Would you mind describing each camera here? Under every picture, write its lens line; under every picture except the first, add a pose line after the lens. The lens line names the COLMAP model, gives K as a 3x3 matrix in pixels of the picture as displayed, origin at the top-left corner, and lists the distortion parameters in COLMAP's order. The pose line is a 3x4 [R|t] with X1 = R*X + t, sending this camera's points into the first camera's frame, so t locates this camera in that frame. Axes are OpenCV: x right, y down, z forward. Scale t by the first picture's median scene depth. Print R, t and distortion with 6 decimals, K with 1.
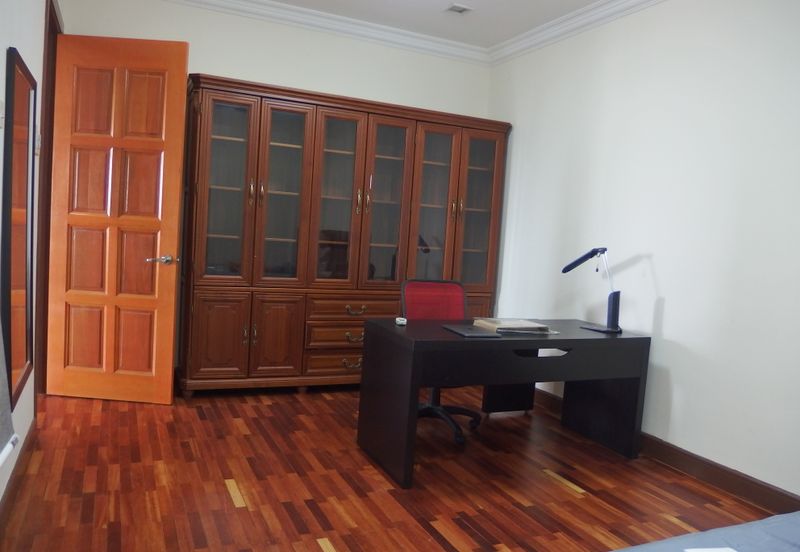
lens RADIAL K [[635.3, 0, 400.0], [0, 635.3, 276.0], [0, 0, 1]] dist [-0.035228, 0.001240]
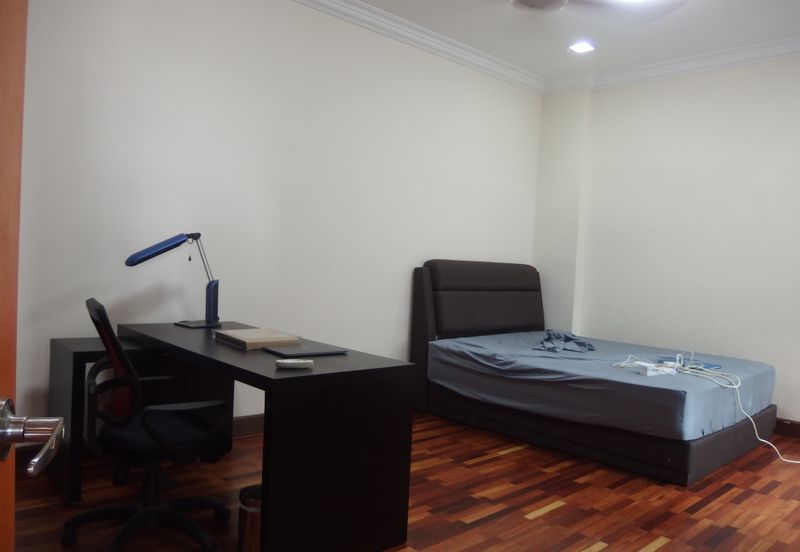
lens RADIAL K [[635.3, 0, 400.0], [0, 635.3, 276.0], [0, 0, 1]] dist [-0.035228, 0.001240]
pose [[-0.279184, -0.114485, 0.953388, -0.784537], [0.033245, 0.991119, 0.128752, -0.117389], [-0.959662, 0.067641, -0.272899, 1.289877]]
